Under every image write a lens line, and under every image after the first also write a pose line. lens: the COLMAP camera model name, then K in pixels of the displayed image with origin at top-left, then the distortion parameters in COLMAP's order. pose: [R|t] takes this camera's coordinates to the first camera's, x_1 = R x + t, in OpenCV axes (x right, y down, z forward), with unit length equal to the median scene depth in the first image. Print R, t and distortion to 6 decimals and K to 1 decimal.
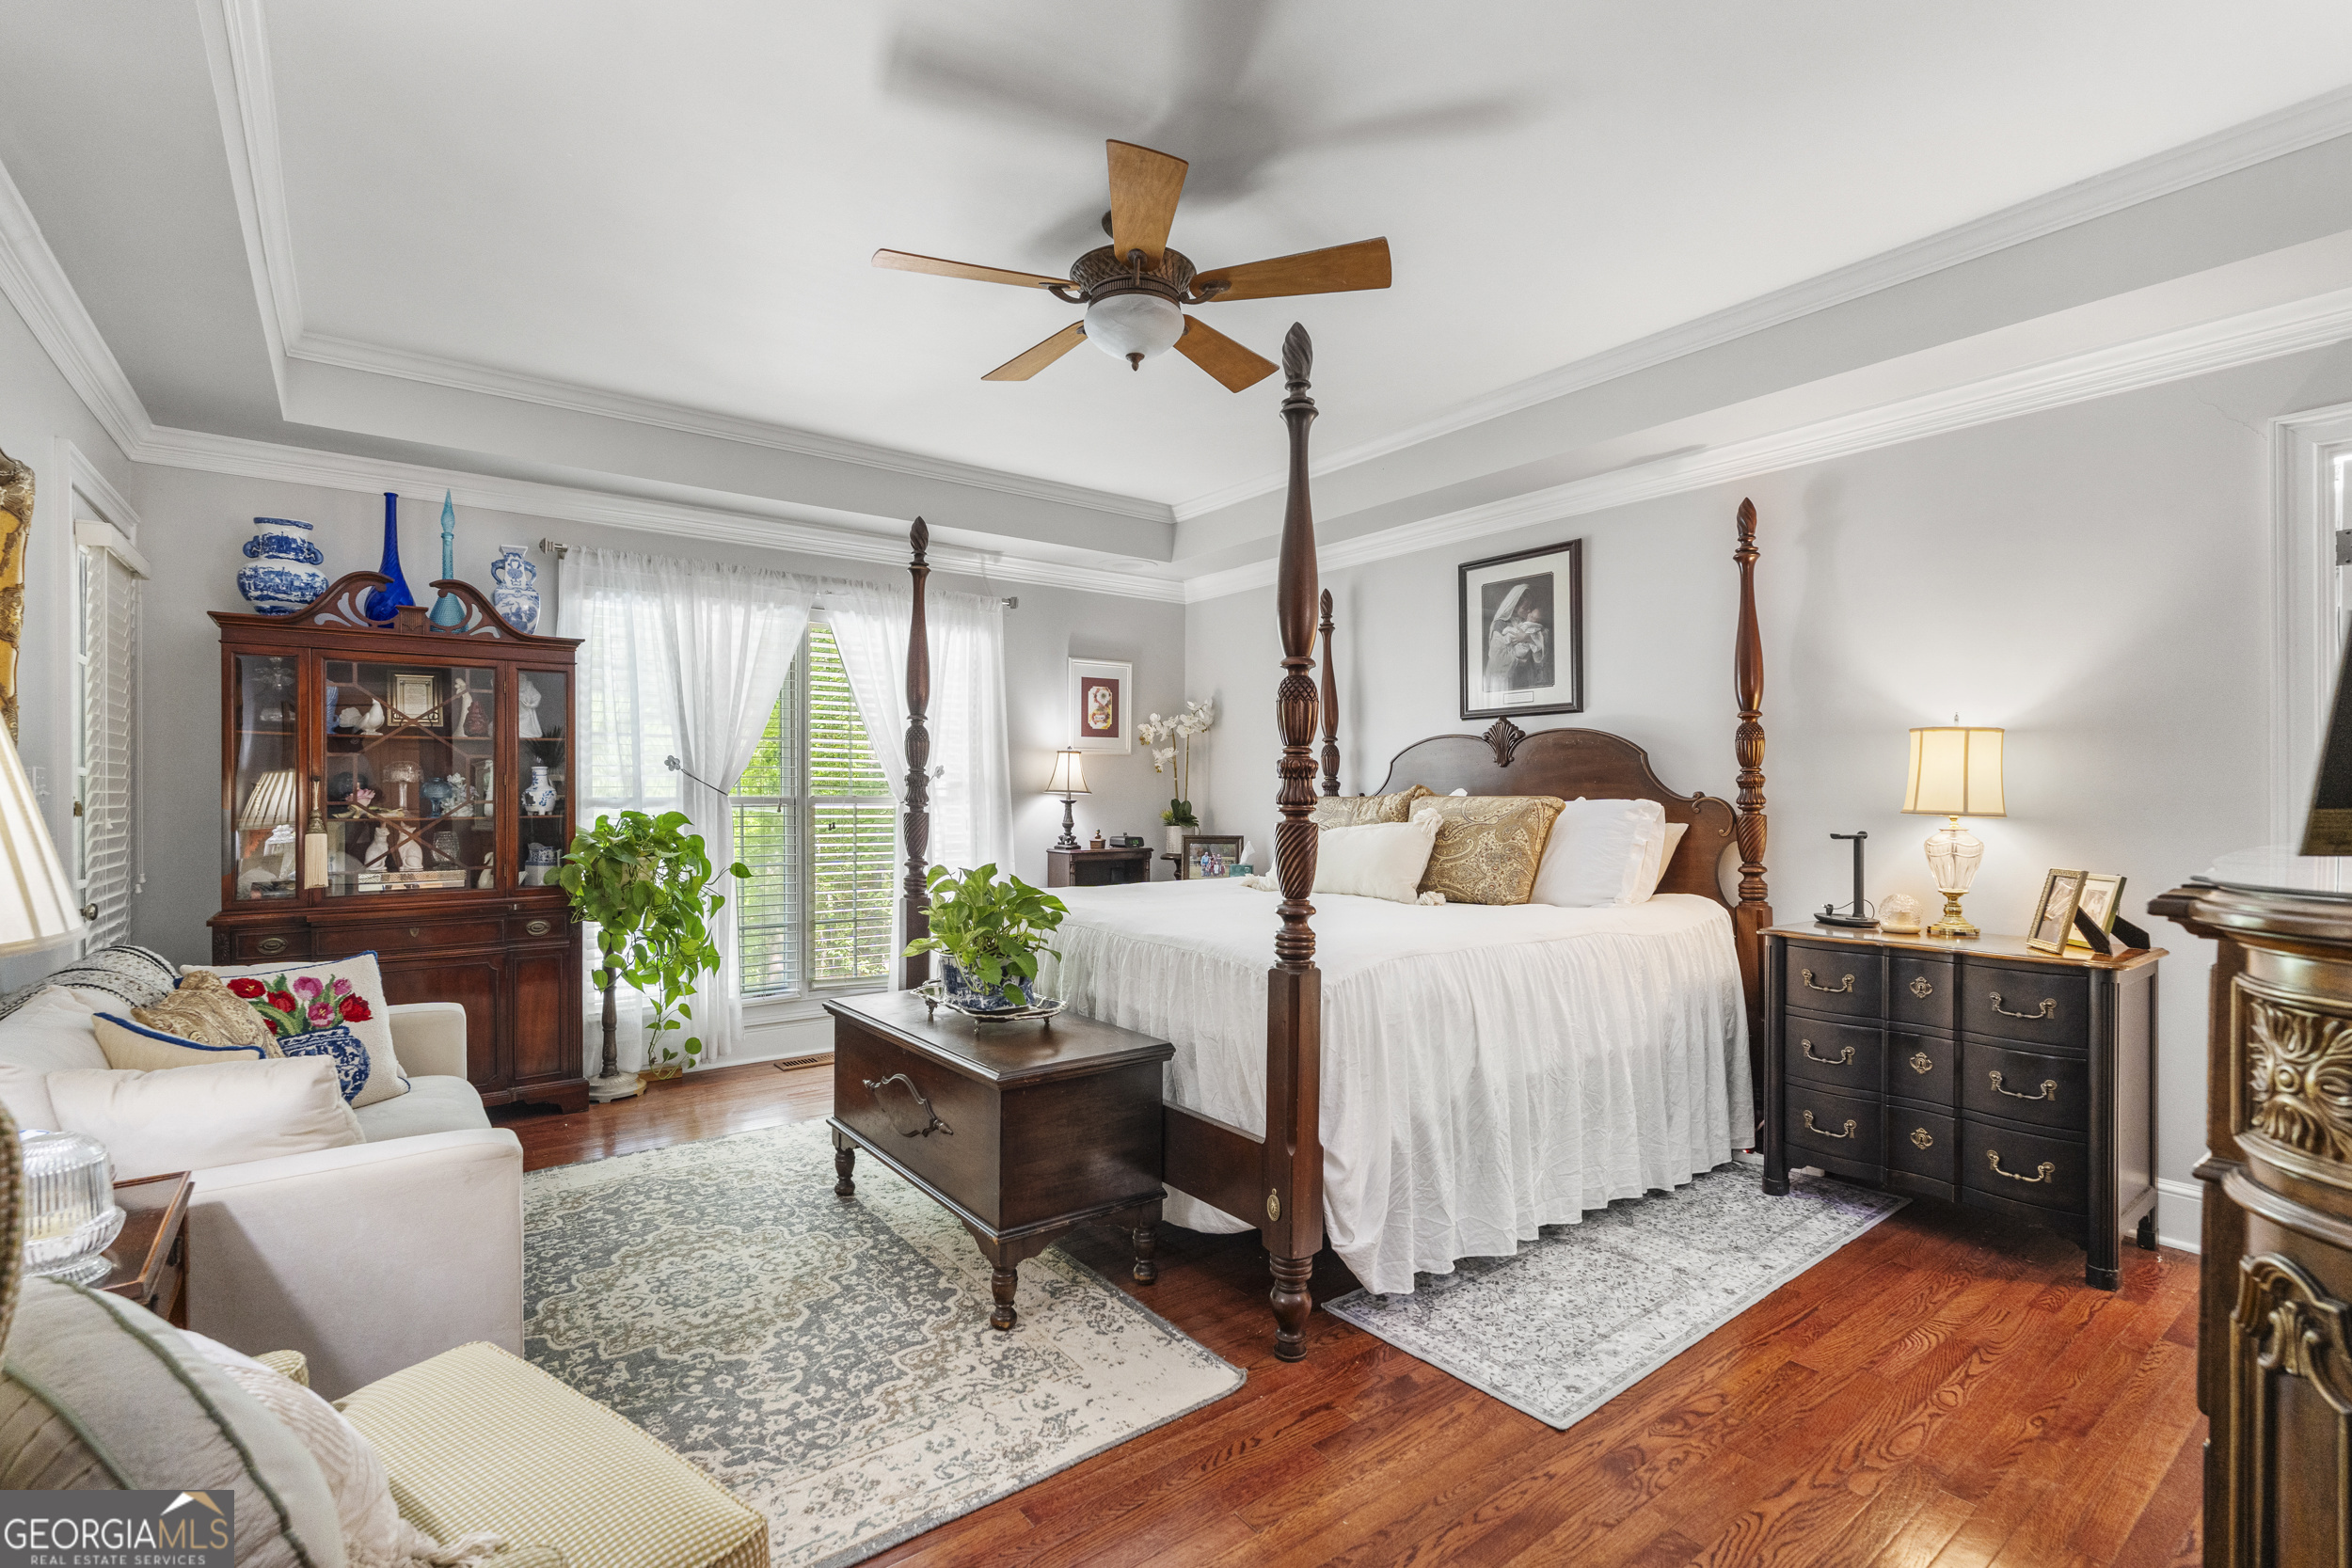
lens RADIAL K [[1066.0, 0, 1176.0], [0, 1066.0, 784.0], [0, 0, 1]] dist [-0.015831, 0.000345]
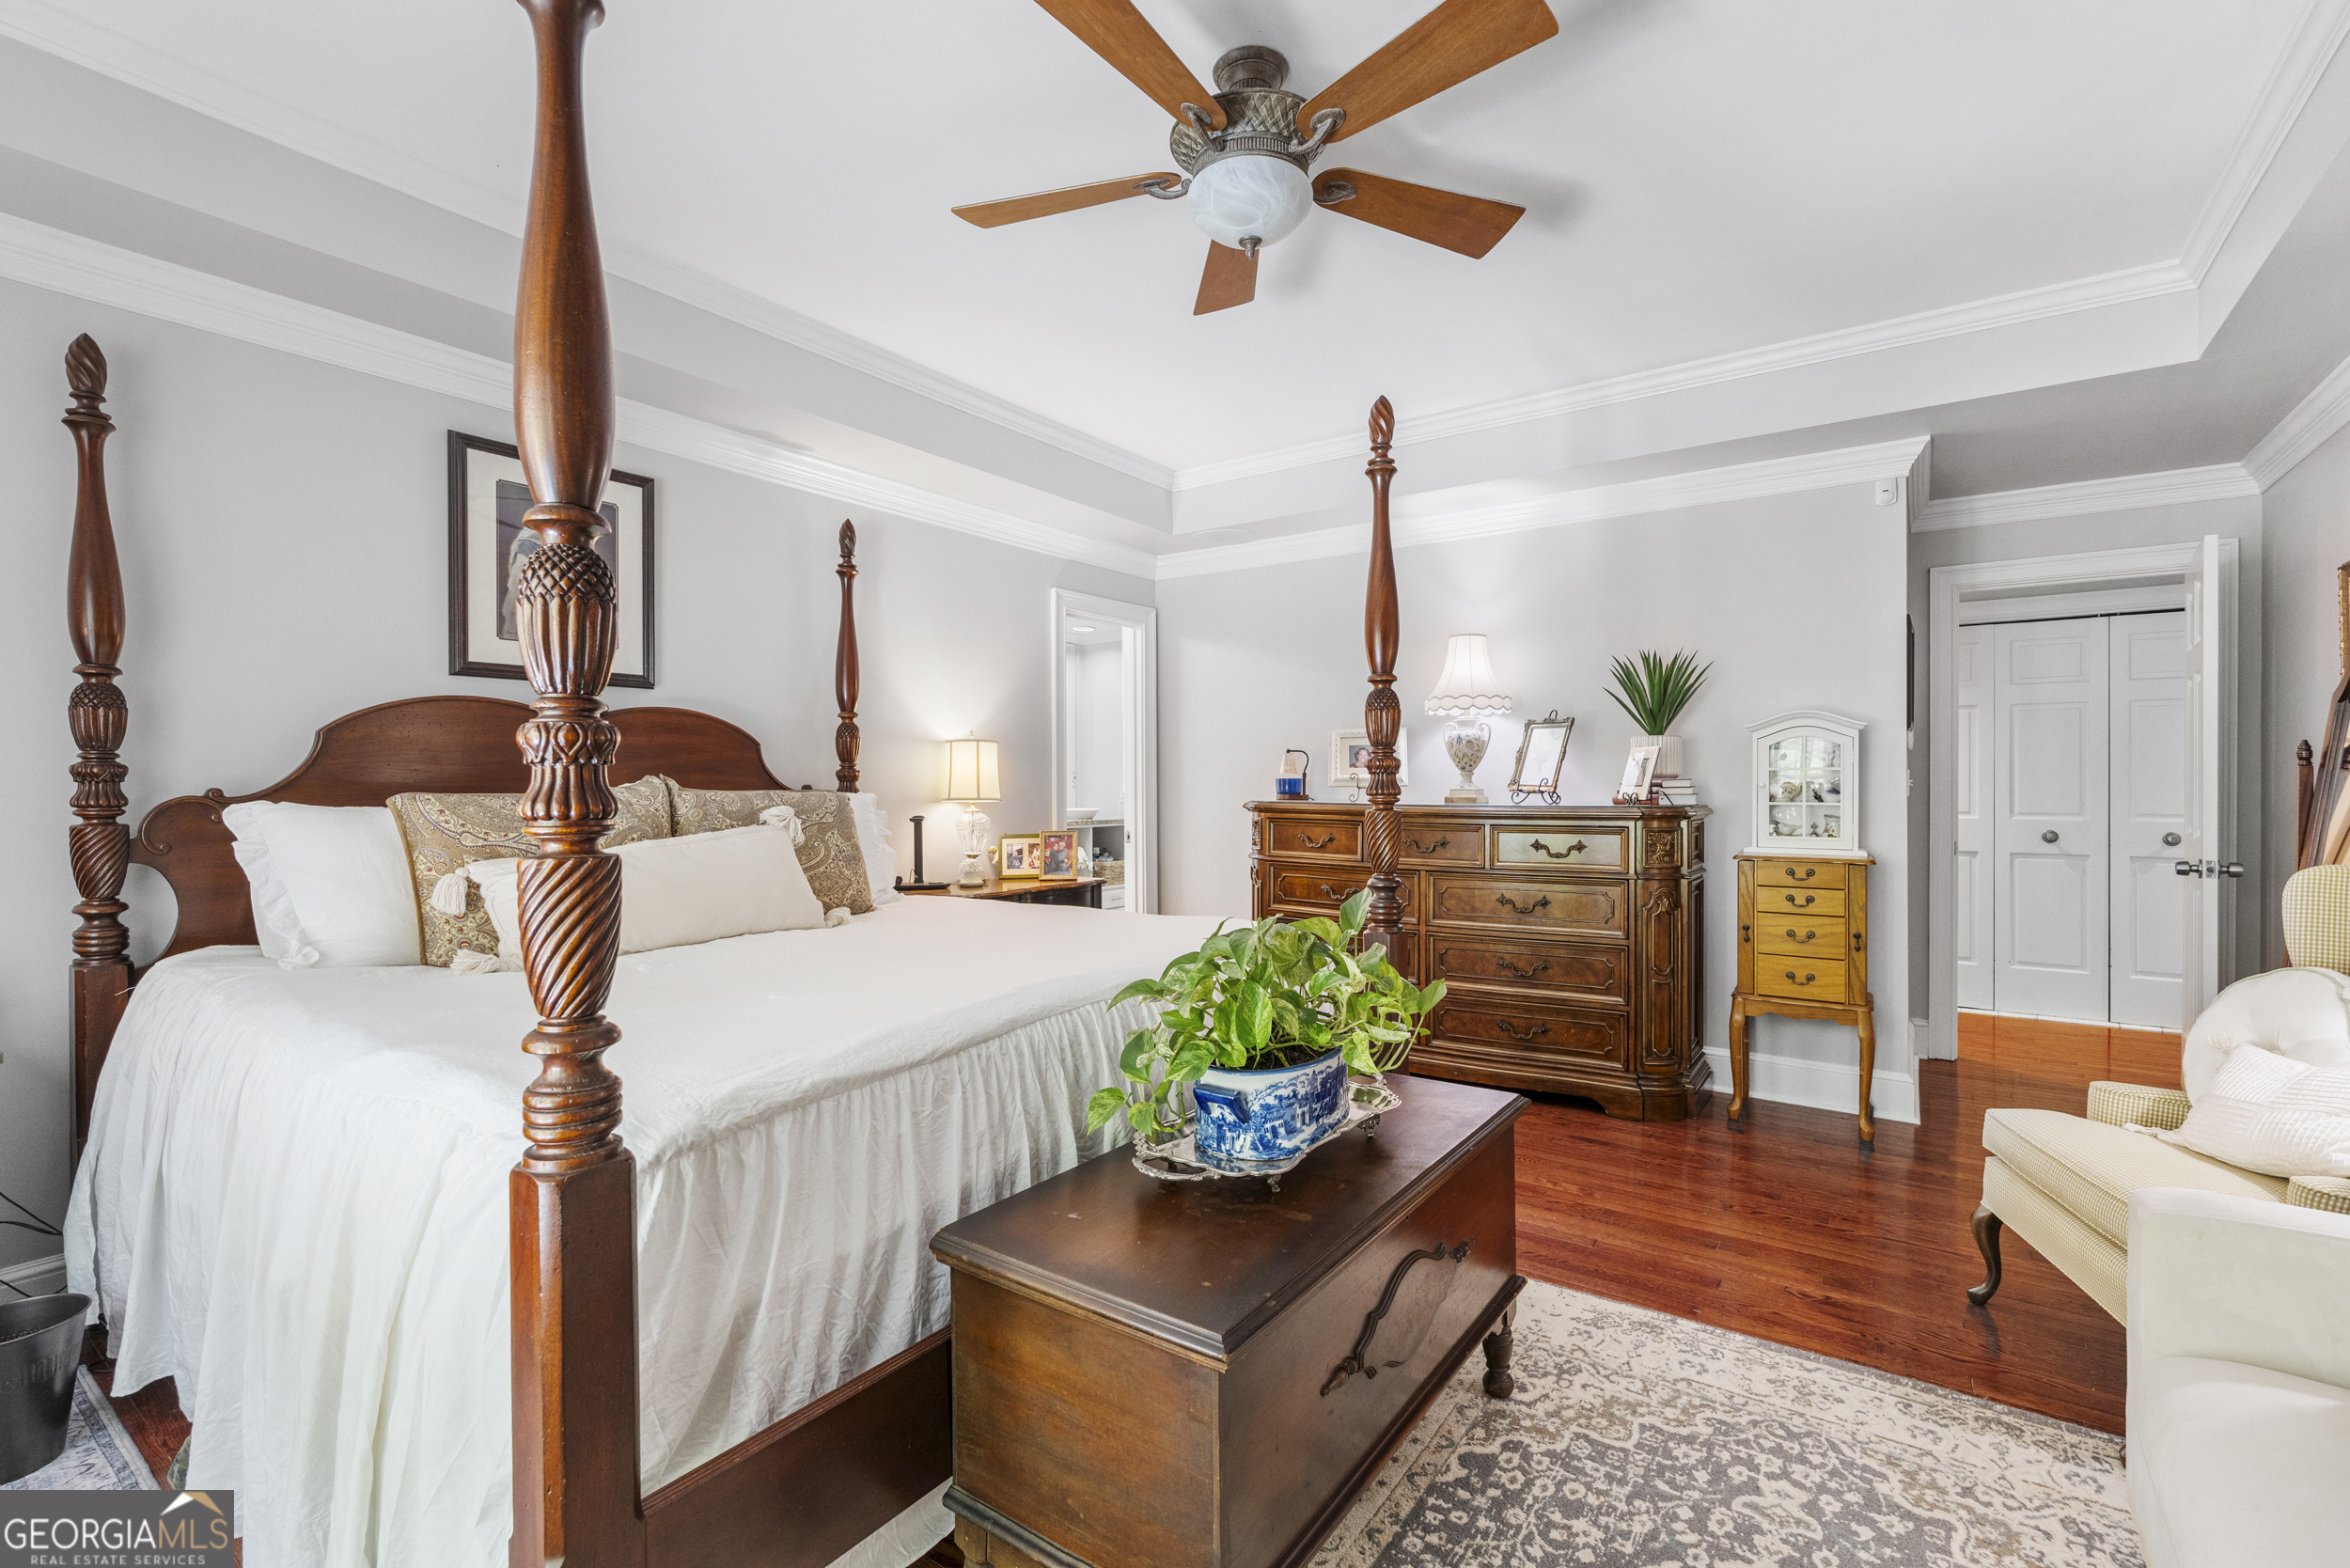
lens RADIAL K [[1024.8, 0, 1175.0], [0, 1024.8, 784.0], [0, 0, 1]] dist [-0.002040, -0.000501]
pose [[-0.294527, -0.002759, 0.955639, -1.013581], [-0.010581, 0.999944, -0.000374, 0.005424], [-0.955585, -0.010222, -0.294540, 1.706170]]
